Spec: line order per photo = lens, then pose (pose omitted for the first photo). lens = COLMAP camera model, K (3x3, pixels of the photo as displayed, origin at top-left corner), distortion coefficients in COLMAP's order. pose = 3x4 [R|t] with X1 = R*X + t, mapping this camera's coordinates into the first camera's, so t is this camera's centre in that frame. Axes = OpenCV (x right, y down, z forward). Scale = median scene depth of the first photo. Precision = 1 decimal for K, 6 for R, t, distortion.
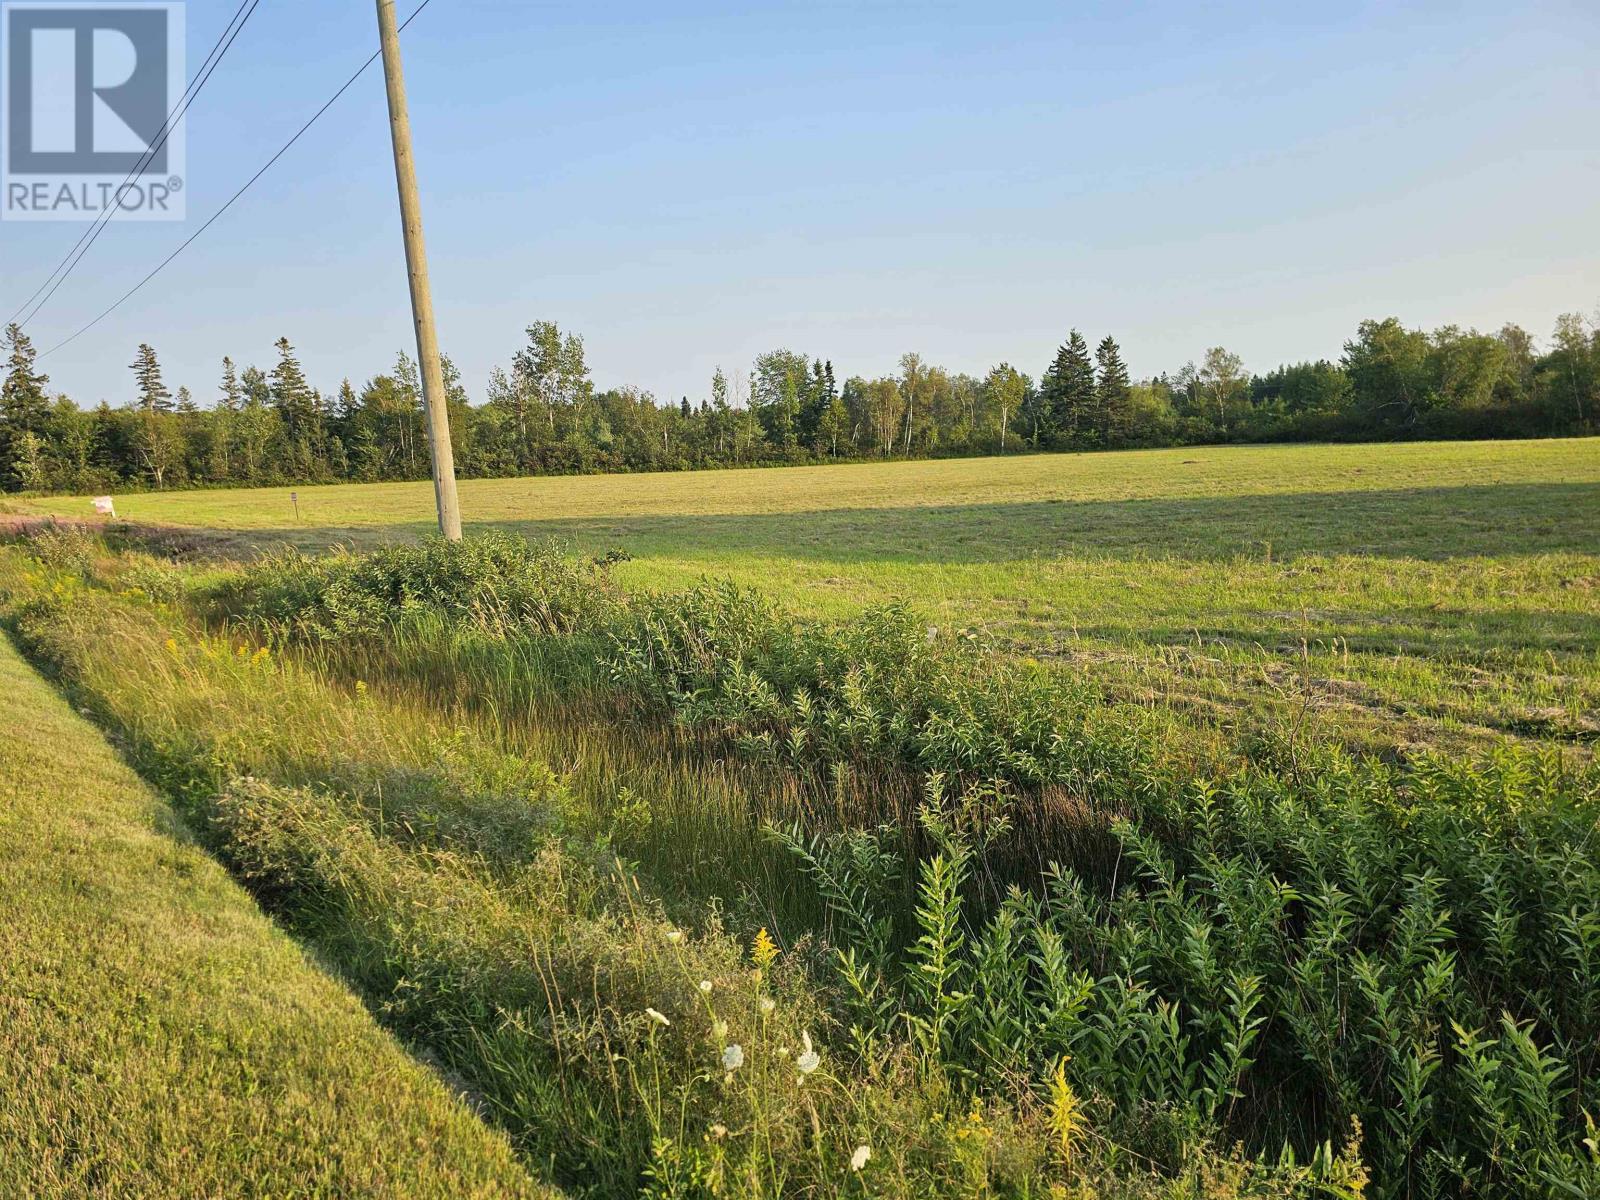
lens RADIAL K [[1057.3, 0, 785.7], [0, 1057.3, 604.9], [0, 0, 1]] dist [0.072249, -0.075711]
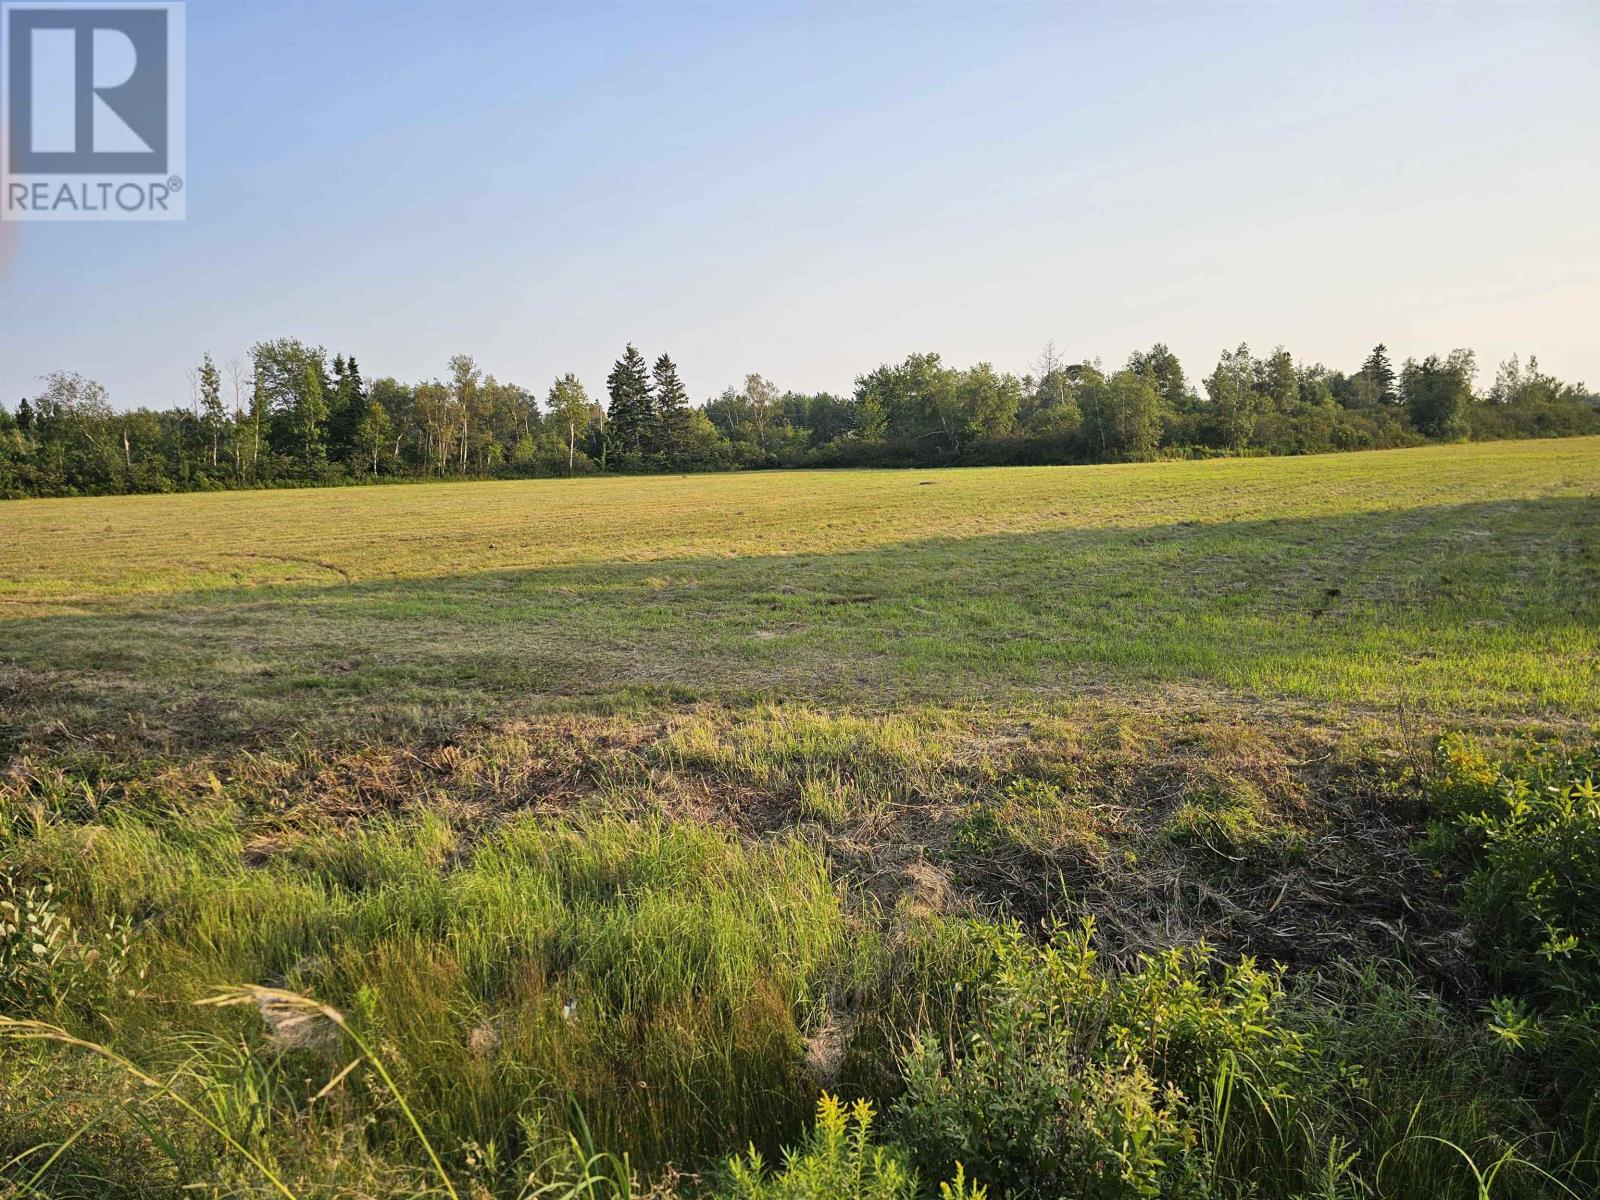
lens RADIAL K [[1057.3, 0, 783.4], [0, 1057.3, 605.5], [0, 0, 1]] dist [0.072249, -0.075711]
pose [[0.846274, -0.058436, 0.529534, -0.132921], [0.070758, 0.997489, -0.003005, -0.017560], [-0.528029, 0.040012, 0.848284, 0.155052]]
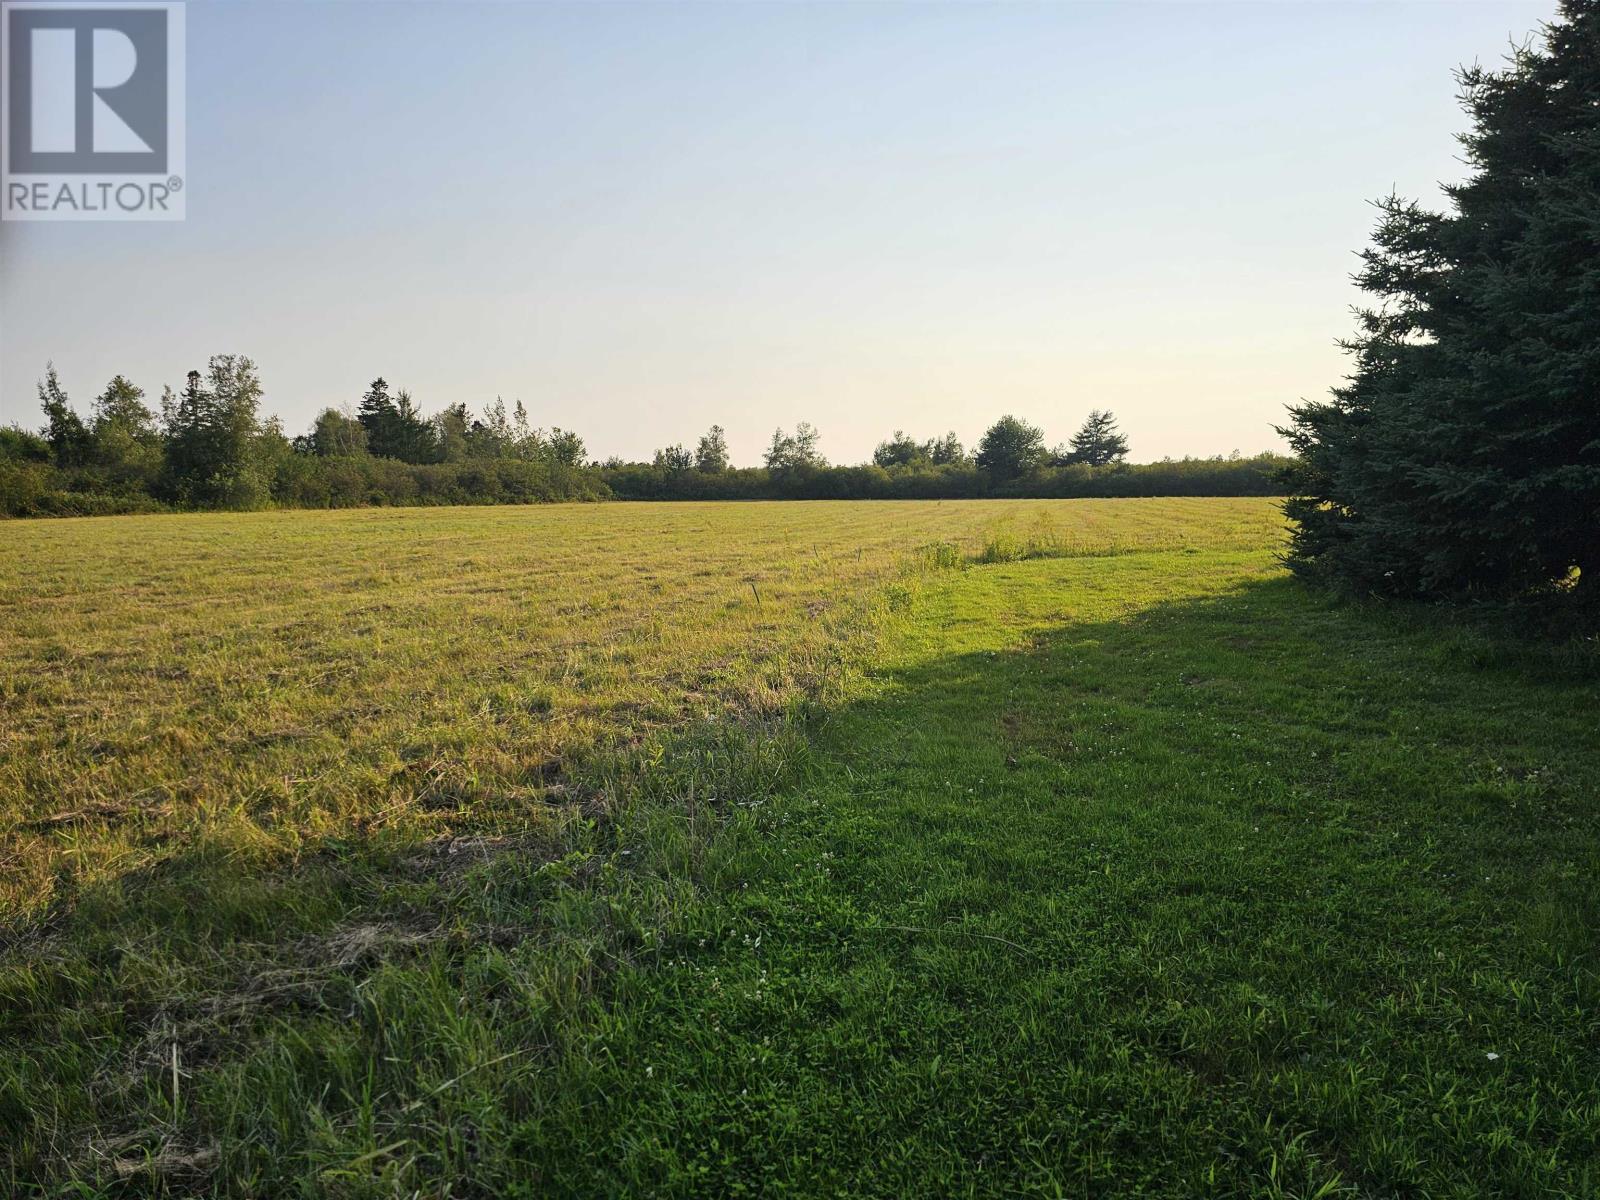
lens RADIAL K [[1057.3, 0, 787.2], [0, 1057.3, 637.6], [0, 0, 1]] dist [0.072249, -0.075711]
pose [[0.382728, -0.083103, 0.920116, 0.580449], [0.127559, 0.991161, 0.036460, -0.041538], [-0.915012, 0.103414, 0.389946, 0.155588]]
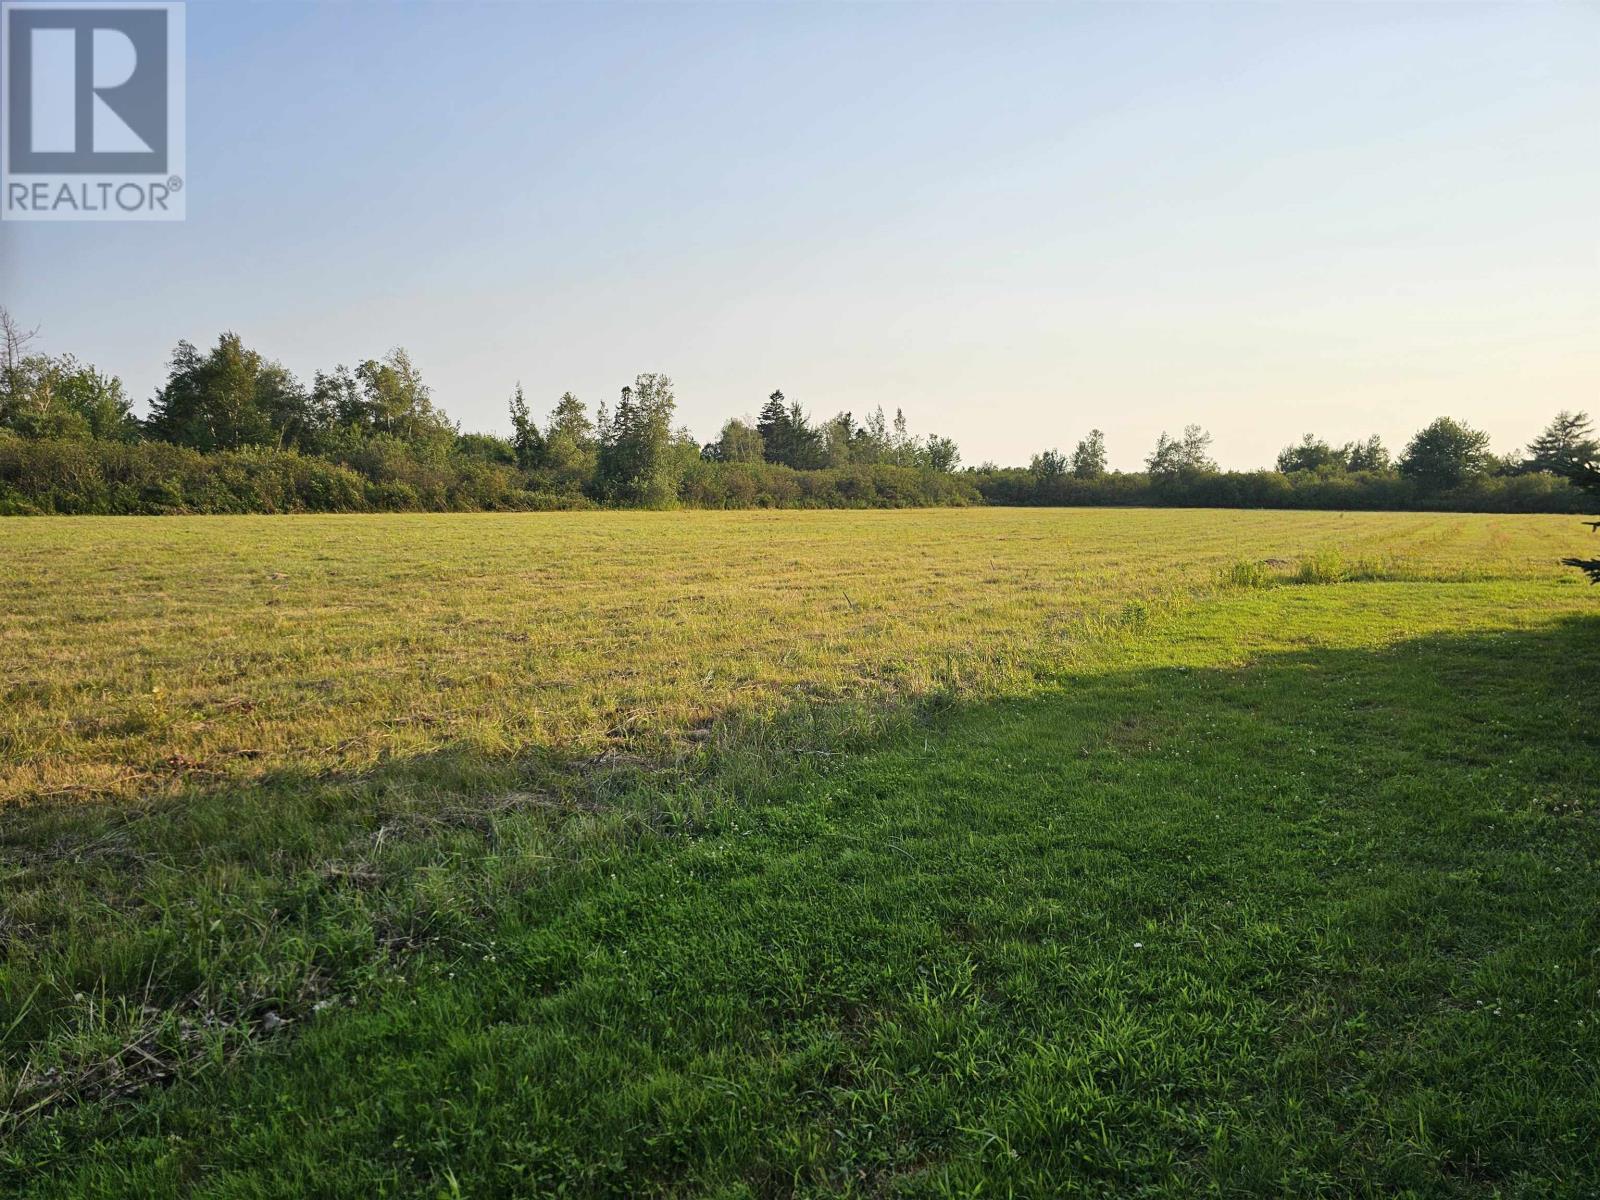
lens RADIAL K [[1057.3, 0, 795.1], [0, 1057.3, 630.4], [0, 0, 1]] dist [0.072249, -0.075711]
pose [[0.670824, -0.040575, 0.740506, 0.577118], [0.068932, 0.997591, -0.007785, -0.040193], [-0.738406, 0.056267, 0.672005, 0.141036]]
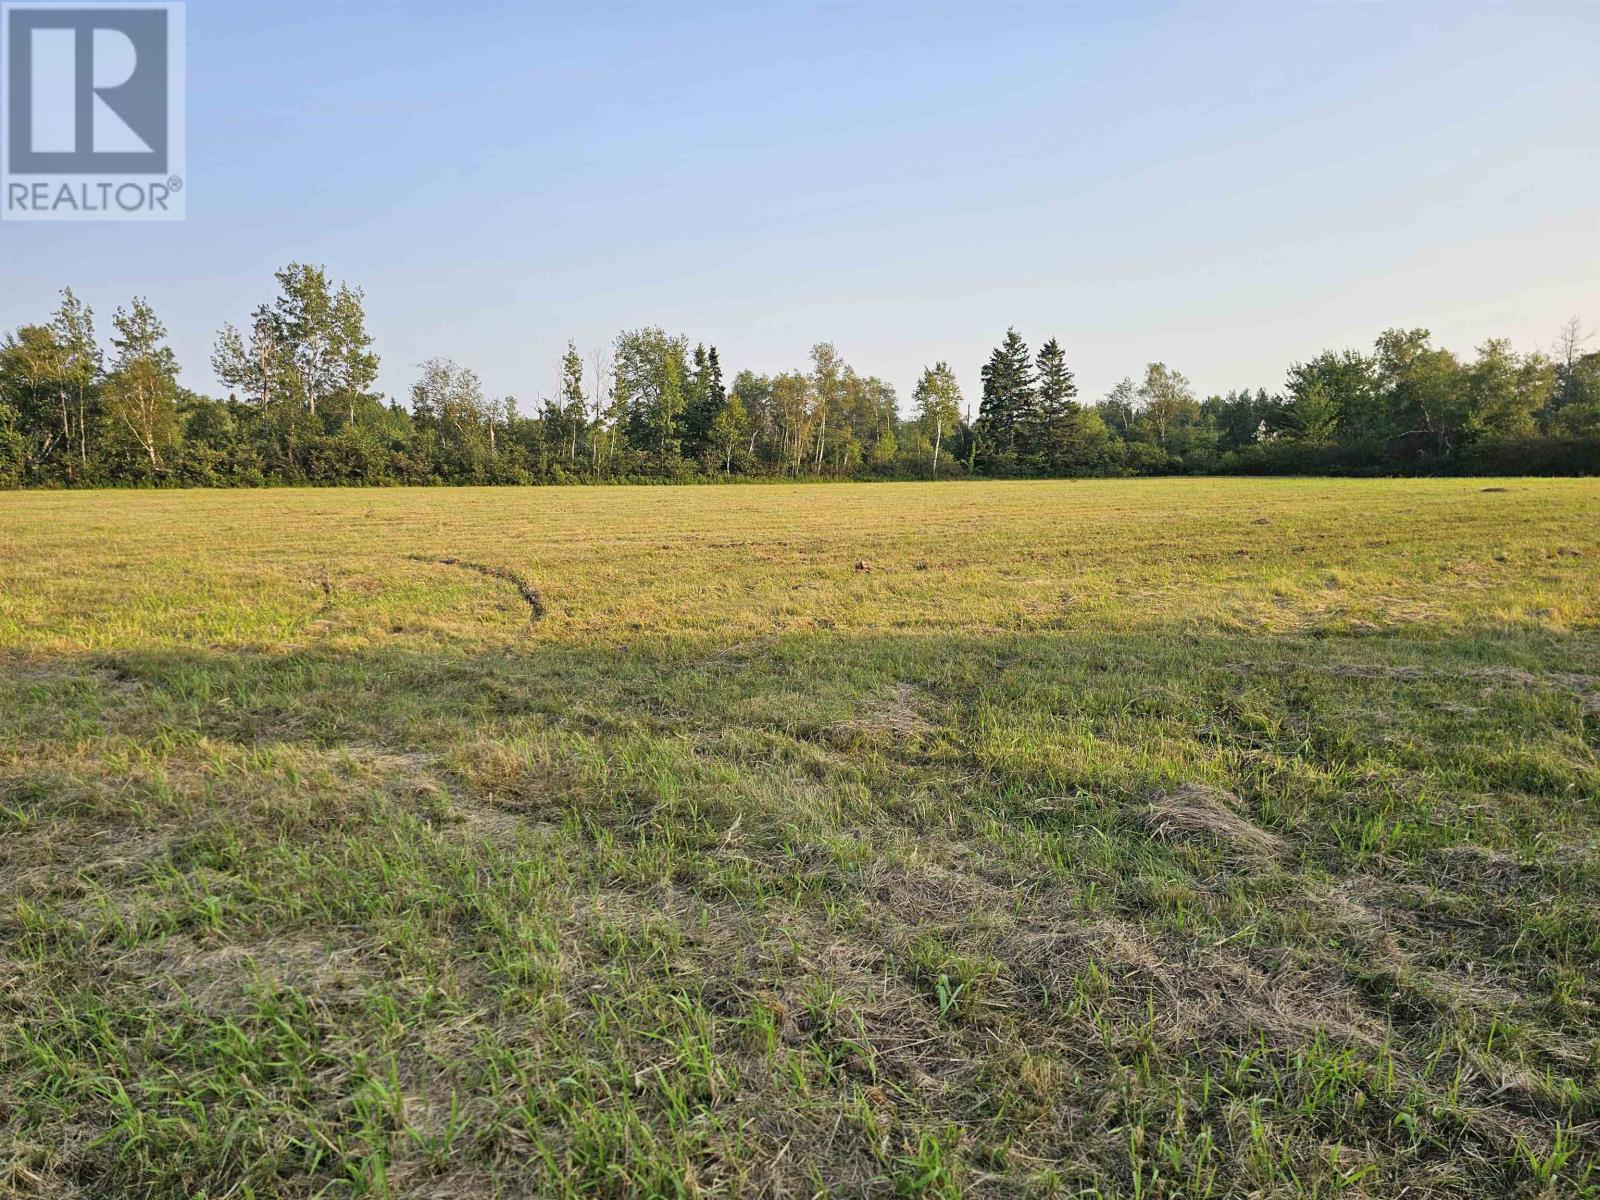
lens RADIAL K [[1057.3, 0, 785.3], [0, 1057.3, 600.8], [0, 0, 1]] dist [0.072249, -0.075711]
pose [[0.970900, 0.005176, 0.239428, -0.096243], [0.002277, 0.999522, -0.030839, -0.028689], [-0.239473, 0.030487, 0.970424, 0.280366]]
